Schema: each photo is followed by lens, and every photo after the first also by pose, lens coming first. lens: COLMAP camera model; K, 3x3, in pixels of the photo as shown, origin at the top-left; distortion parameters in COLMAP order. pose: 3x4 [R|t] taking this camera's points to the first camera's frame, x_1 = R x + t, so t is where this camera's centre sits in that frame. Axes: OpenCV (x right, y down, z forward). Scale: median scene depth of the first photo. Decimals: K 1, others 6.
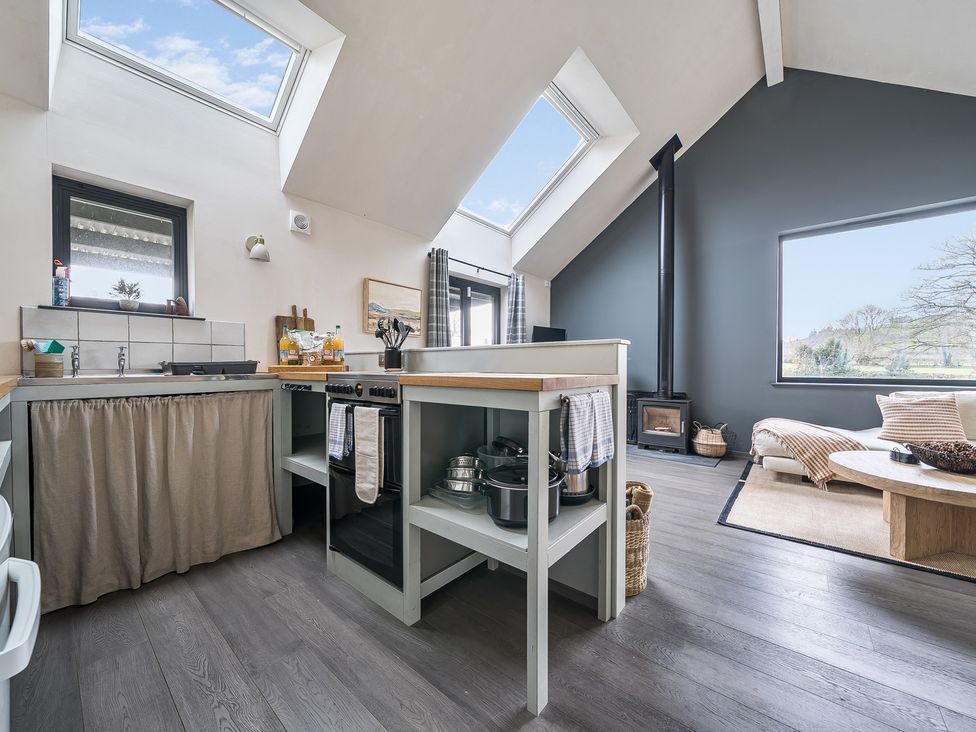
lens RADIAL K [[376.1, 0, 489.8], [0, 376.1, 368.5], [0, 0, 1]] dist [-0.004452, -0.000920]
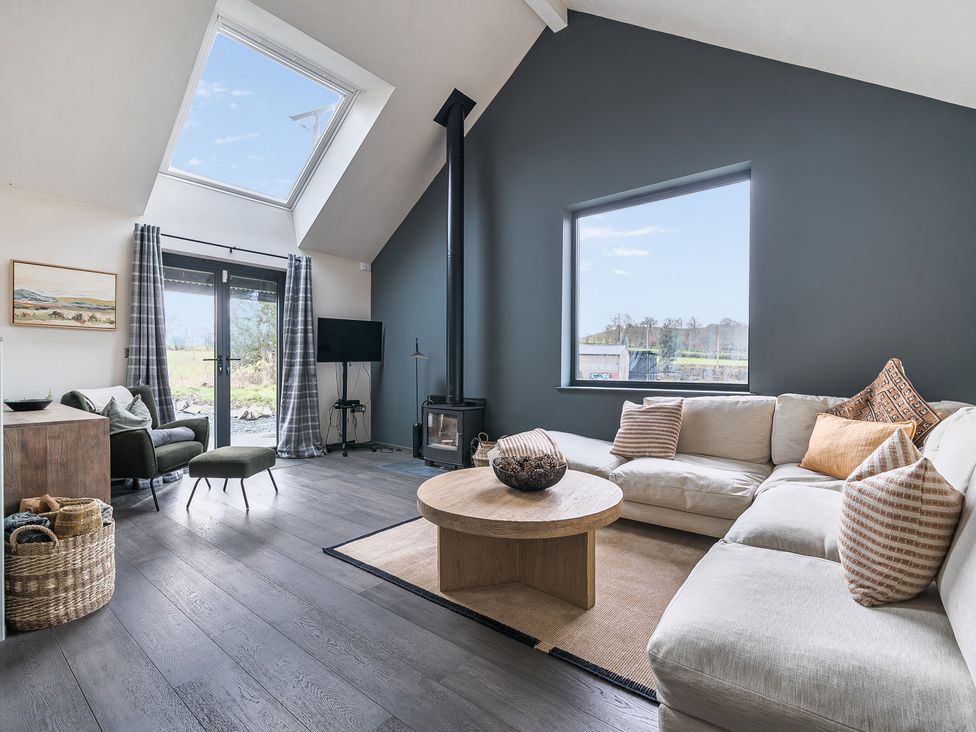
lens RADIAL K [[465.5, 0, 488.8], [0, 465.5, 369.3], [0, 0, 1]] dist [-0.001772, -0.000257]
pose [[0.999870, 0.001871, 0.015991, 1.070958], [-0.001834, 0.999996, -0.002366, 0.004245], [-0.015996, 0.002337, 0.999869, -0.067673]]
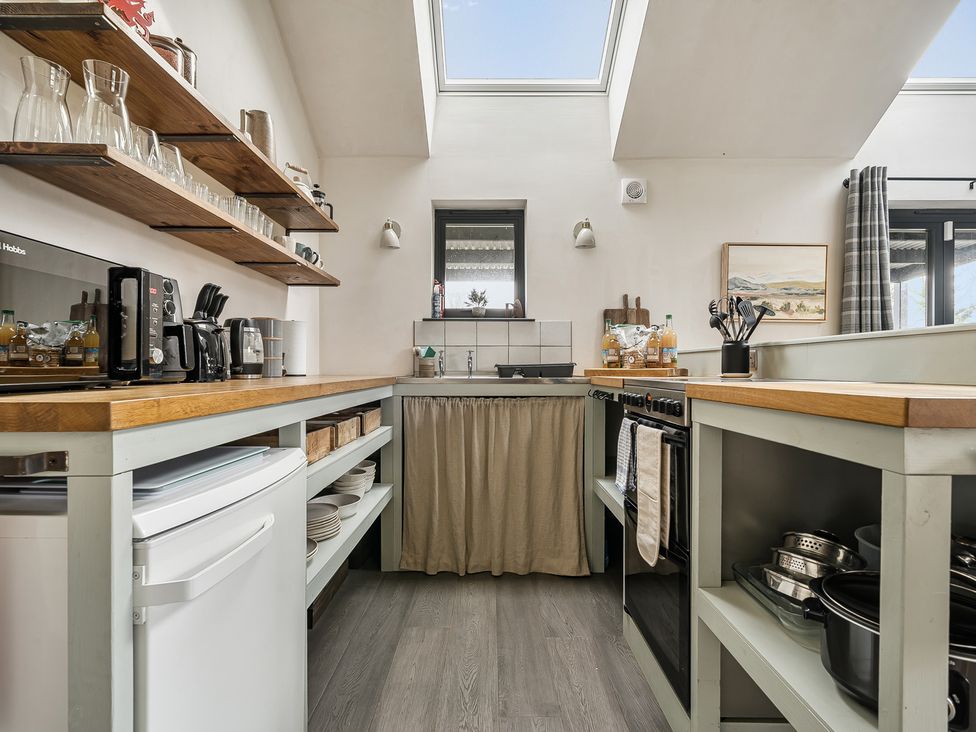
lens RADIAL K [[479.8, 0, 479.1], [0, 479.8, 370.9], [0, 0, 1]] dist [-0.006051, 0.002771]
pose [[0.627173, 0.006683, -0.778851, 0.118490], [-0.010091, 0.999949, 0.000454, 0.000263], [0.778814, 0.007575, 0.627209, 0.133139]]
